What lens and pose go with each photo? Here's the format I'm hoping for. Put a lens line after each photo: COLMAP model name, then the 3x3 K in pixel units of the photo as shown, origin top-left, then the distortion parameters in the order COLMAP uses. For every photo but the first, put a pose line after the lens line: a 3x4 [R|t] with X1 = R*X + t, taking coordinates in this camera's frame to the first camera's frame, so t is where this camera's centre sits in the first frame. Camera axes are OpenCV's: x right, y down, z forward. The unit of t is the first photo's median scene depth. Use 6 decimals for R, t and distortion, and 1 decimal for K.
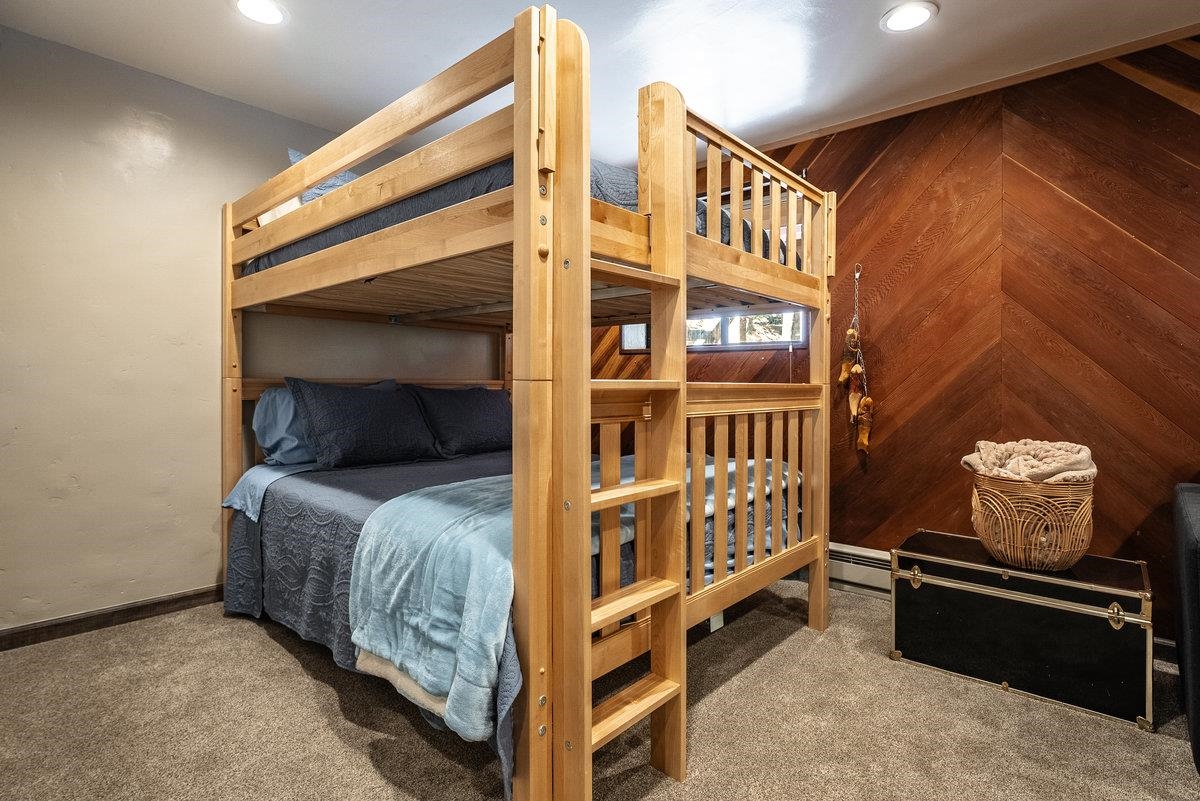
lens RADIAL K [[596.5, 0, 598.2], [0, 596.5, 387.7], [0, 0, 1]] dist [-0.000538, -0.000455]
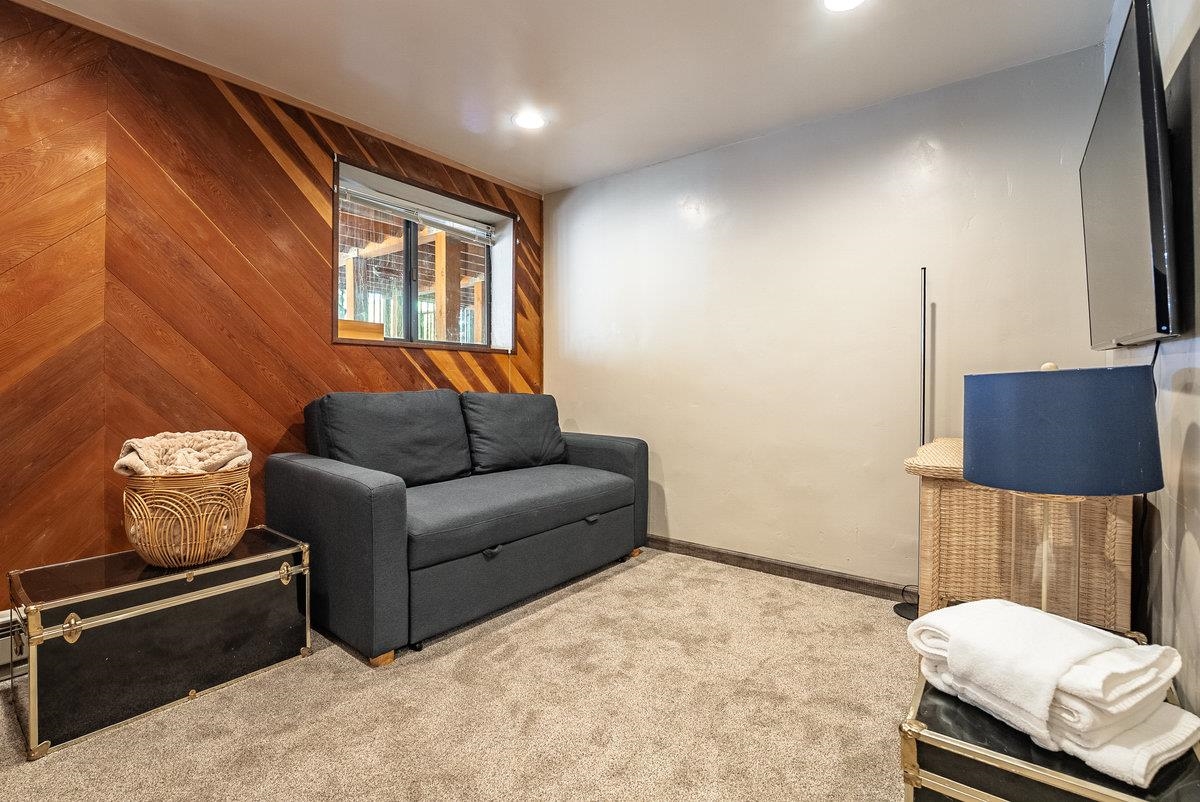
lens RADIAL K [[557.7, 0, 598.4], [0, 557.7, 380.9], [0, 0, 1]] dist [-0.002341, -0.000172]
pose [[-0.060448, -0.005235, 0.998158, -0.210922], [0.002404, 0.999983, 0.005390, 0.001469], [-0.998168, 0.002725, -0.060434, 0.373997]]
